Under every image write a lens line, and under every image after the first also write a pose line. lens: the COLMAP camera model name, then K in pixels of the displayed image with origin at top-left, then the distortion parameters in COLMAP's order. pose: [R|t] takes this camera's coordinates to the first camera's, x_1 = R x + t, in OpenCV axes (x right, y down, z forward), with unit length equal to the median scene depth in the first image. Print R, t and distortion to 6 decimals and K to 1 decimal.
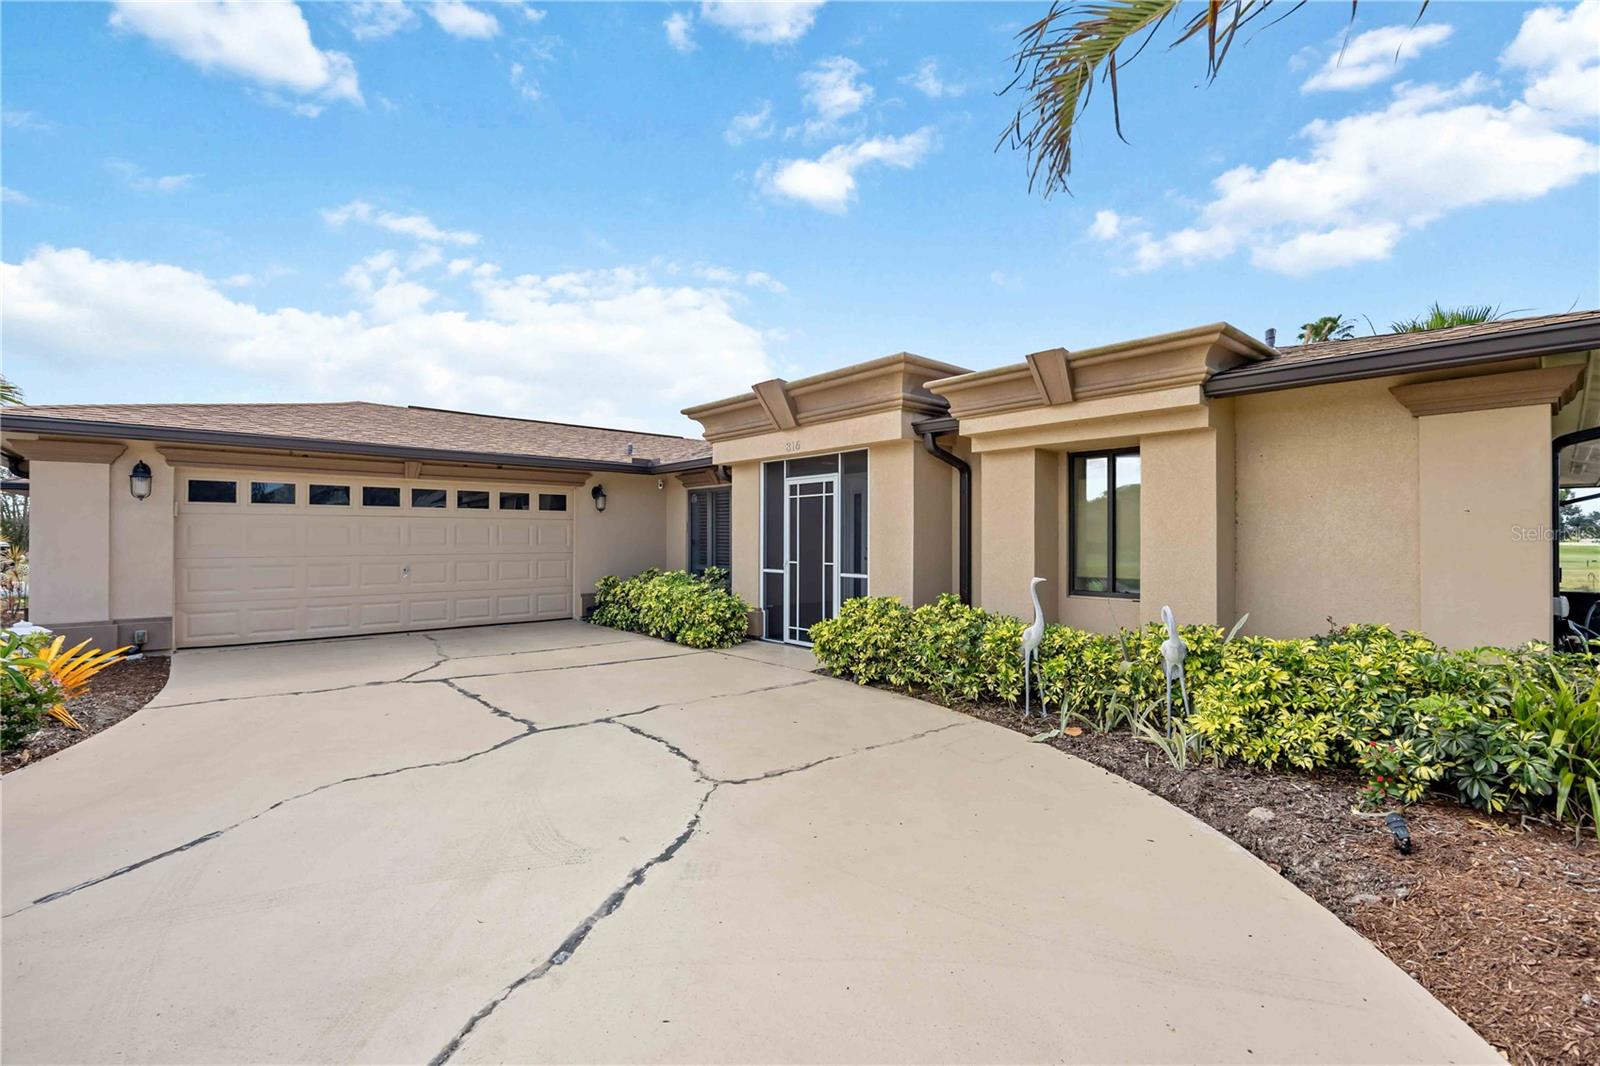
lens RADIAL K [[691.5, 0, 800.0], [0, 691.5, 533.0], [0, 0, 1]] dist [-0.017658, 0.000190]
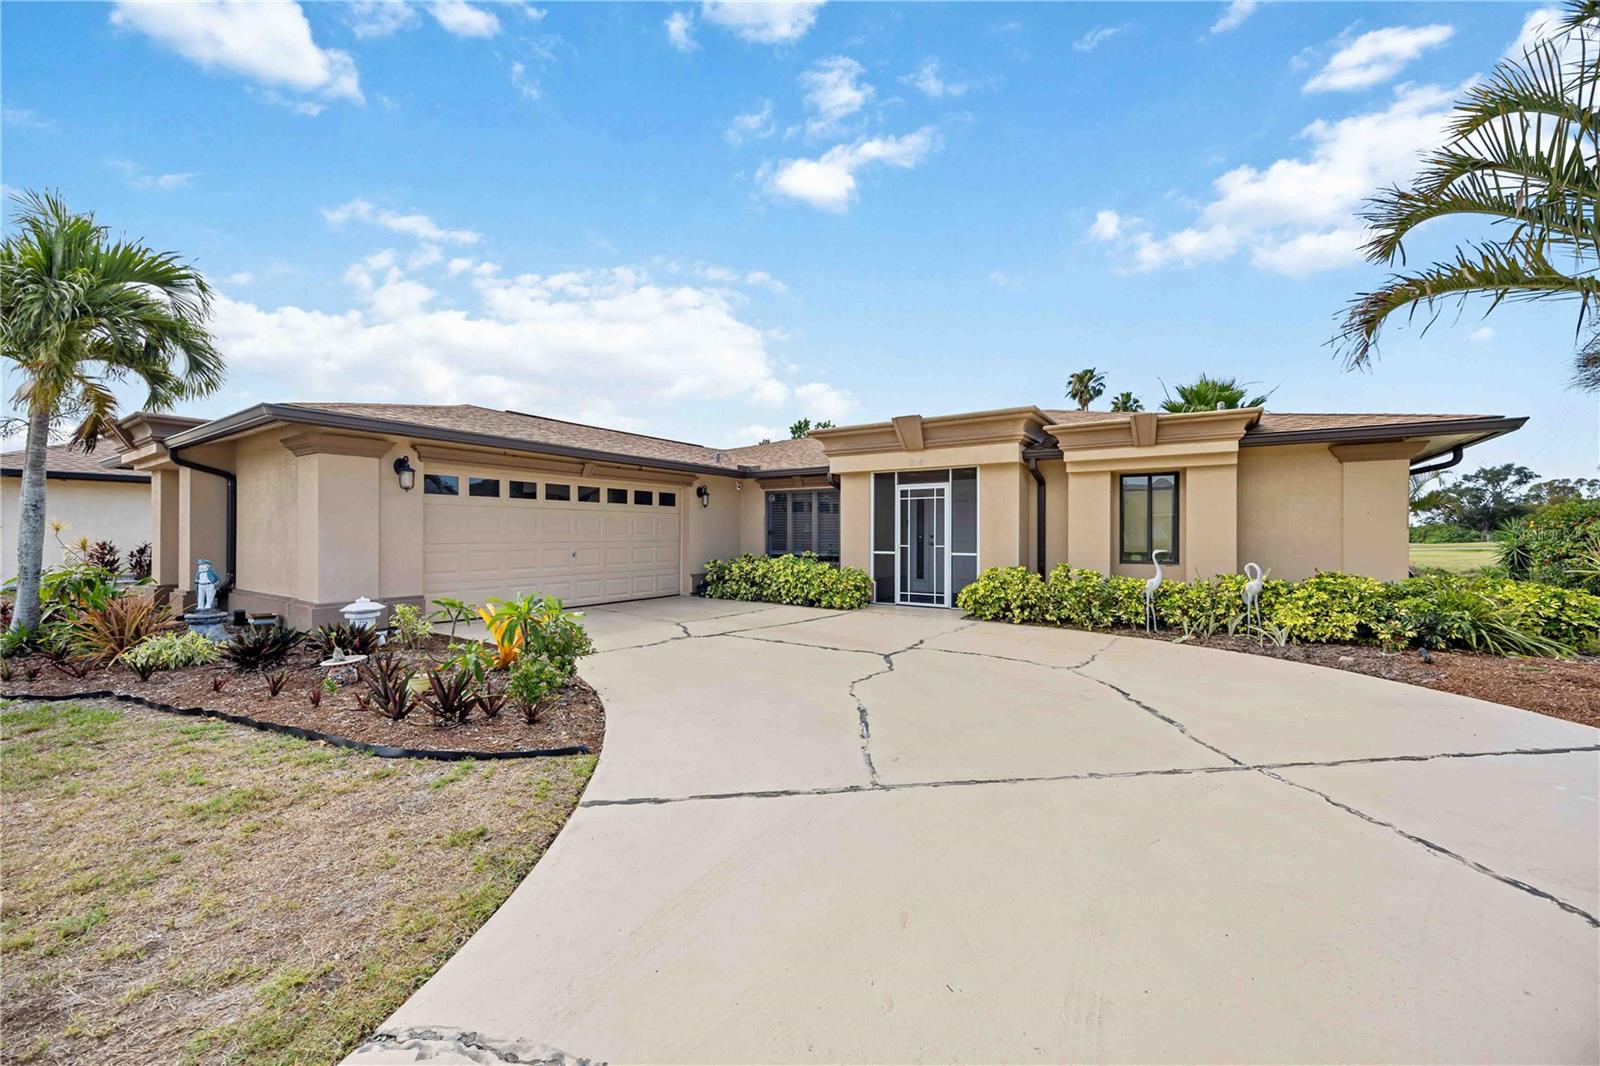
lens RADIAL K [[611.8, 0, 801.3], [0, 611.8, 541.0], [0, 0, 1]] dist [-0.000615, -0.000011]
pose [[0.964903, -0.001545, 0.262602, -0.531197], [-0.003449, 0.999822, 0.018557, 0.010416], [-0.262584, -0.018811, 0.964726, -0.130840]]
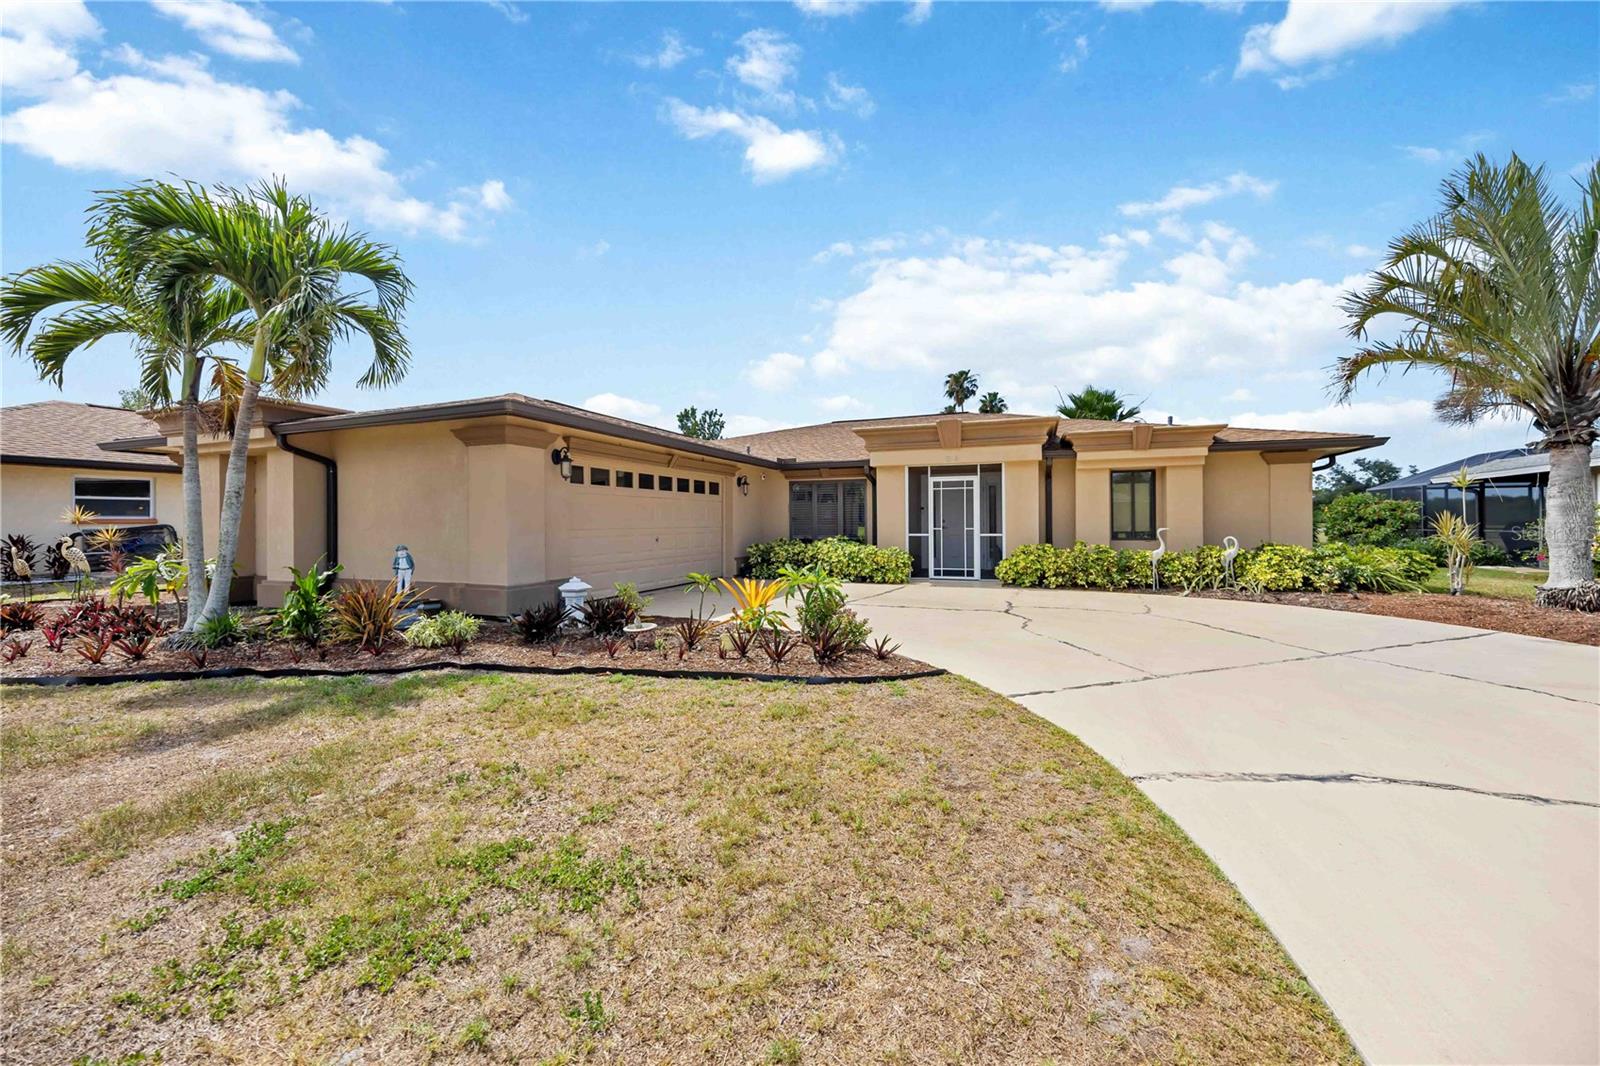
lens RADIAL K [[618.0, 0, 800.0], [0, 618.0, 533.0], [0, 0, 1]] dist [-0.001034, 0.000035]
pose [[0.883074, -0.012912, 0.469057, -0.981785], [0.002712, 0.999745, 0.022416, 0.018107], [-0.469227, -0.018523, 0.882884, -0.140062]]
